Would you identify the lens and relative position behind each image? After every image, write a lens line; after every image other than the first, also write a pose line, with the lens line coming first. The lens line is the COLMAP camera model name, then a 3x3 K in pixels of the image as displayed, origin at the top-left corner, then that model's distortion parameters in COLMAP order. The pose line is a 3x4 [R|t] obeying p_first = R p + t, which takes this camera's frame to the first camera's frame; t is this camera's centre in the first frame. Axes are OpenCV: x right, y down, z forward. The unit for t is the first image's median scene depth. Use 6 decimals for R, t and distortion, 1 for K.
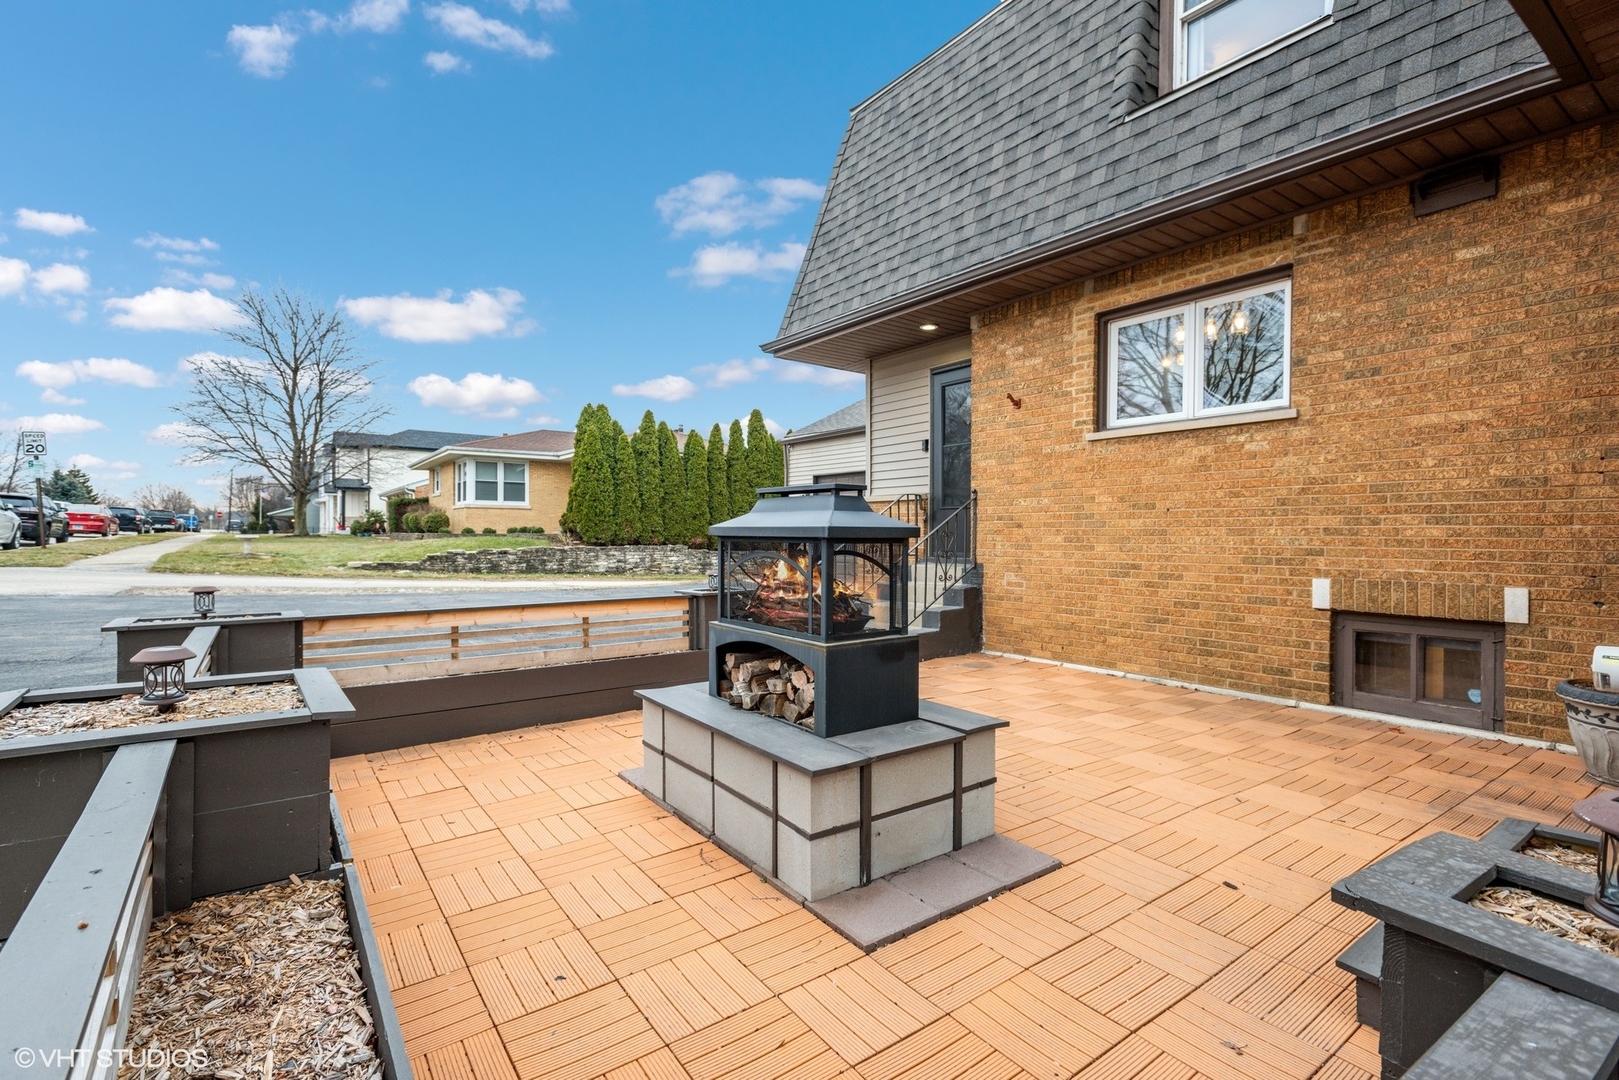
lens RADIAL K [[761.0, 0, 806.9], [0, 761.0, 540.9], [0, 0, 1]] dist [-0.002457, -0.000238]
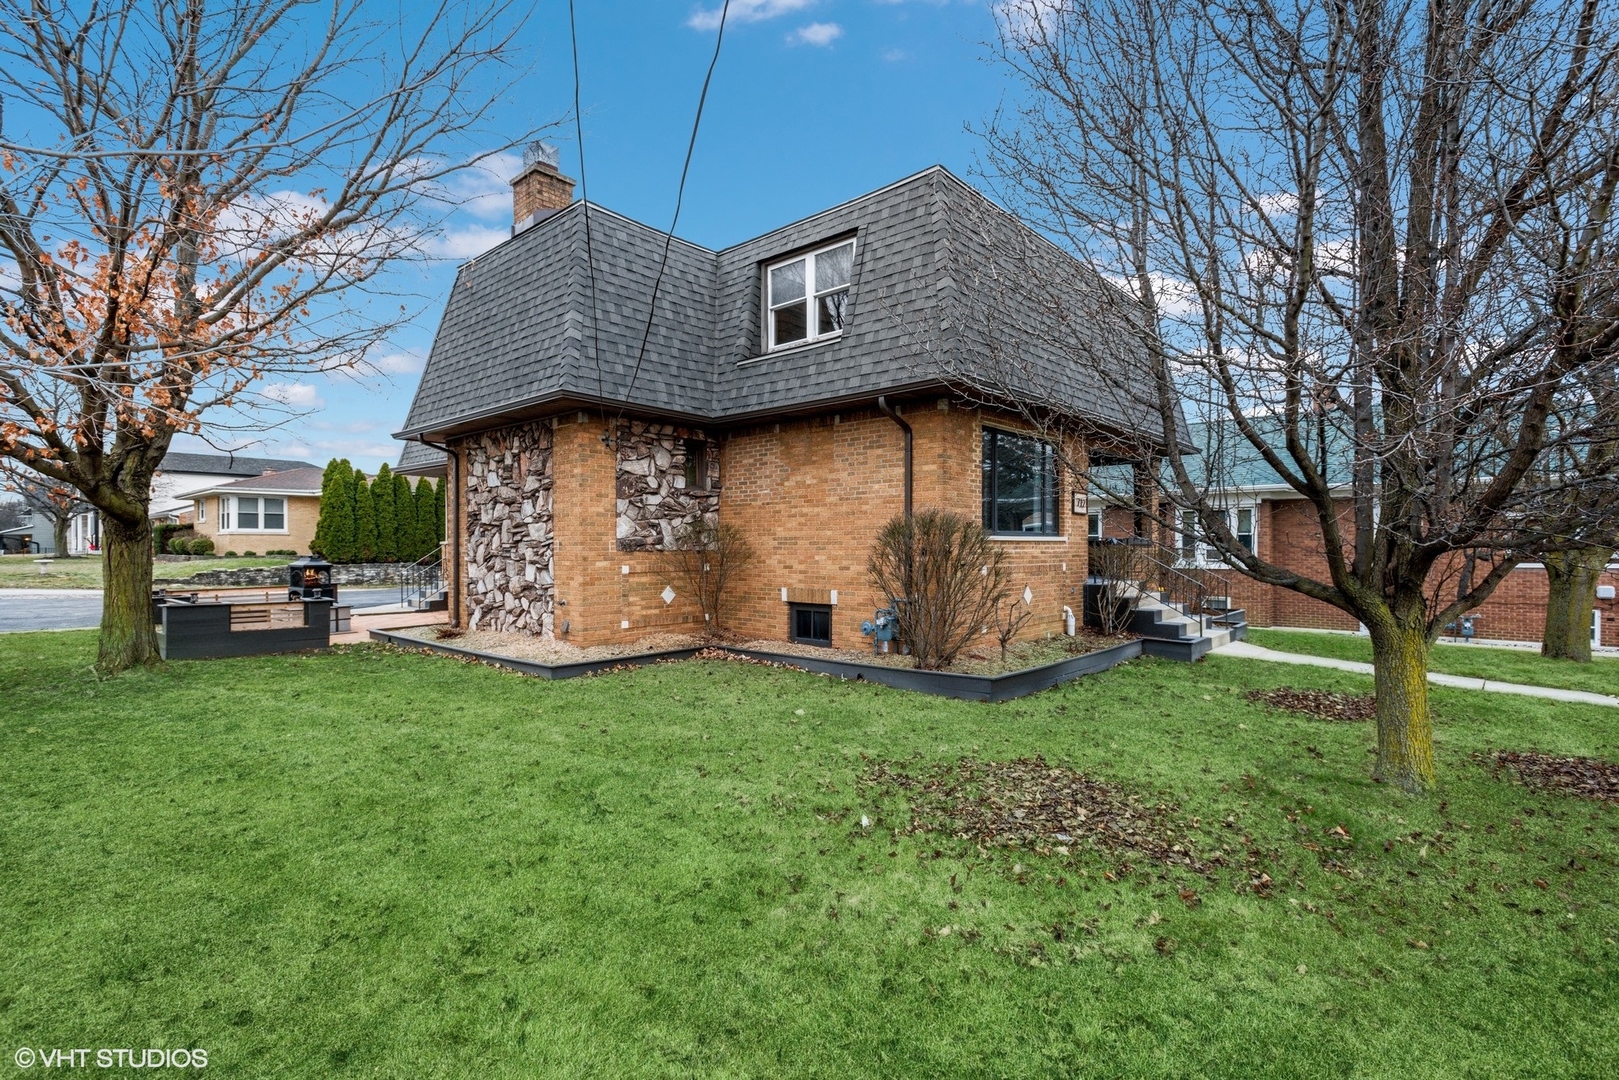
lens RADIAL K [[761.0, 0, 814.4], [0, 761.0, 538.9], [0, 0, 1]] dist [-0.002457, -0.000238]
pose [[0.973426, -0.005064, 0.228948, 0.233674], [0.008991, 0.999830, -0.016111, -0.008979], [-0.228827, 0.017741, 0.973305, -0.504096]]
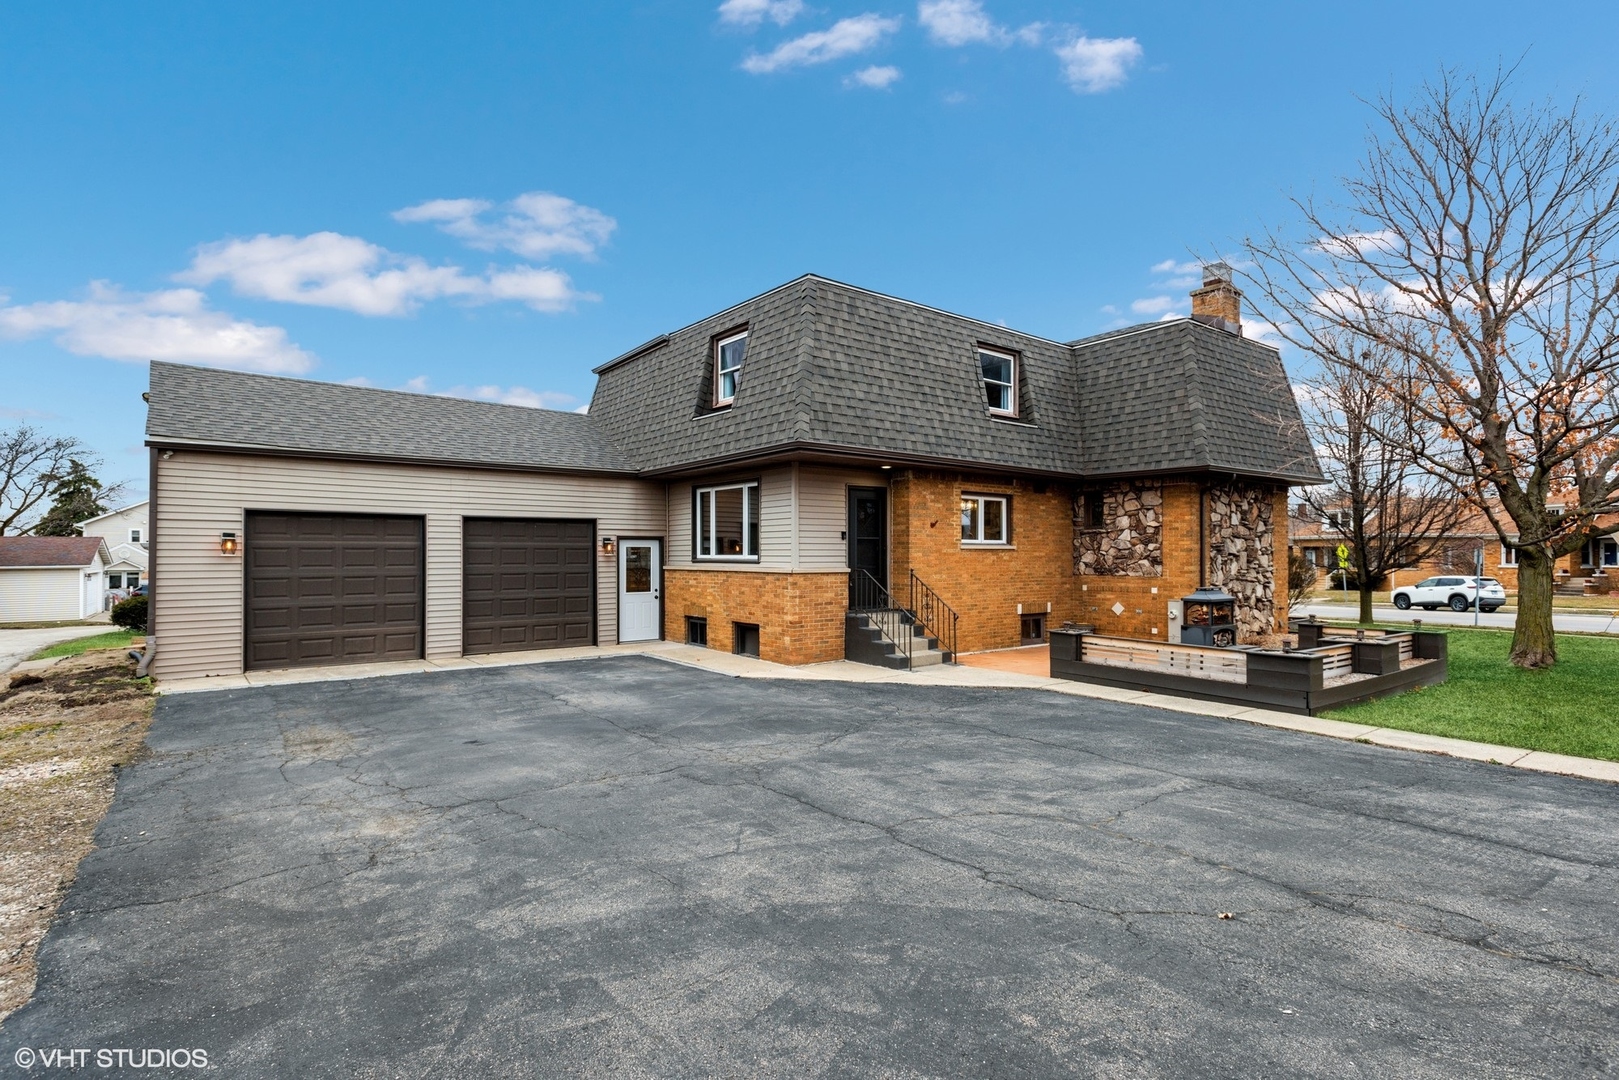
lens RADIAL K [[761.0, 0, 807.4], [0, 761.0, 550.7], [0, 0, 1]] dist [-0.002457, -0.000238]
pose [[-0.016984, 0.008776, 0.999817, -0.487301], [0.011554, 0.999896, -0.008580, -0.030667], [-0.999789, 0.011406, -0.017084, 0.401929]]
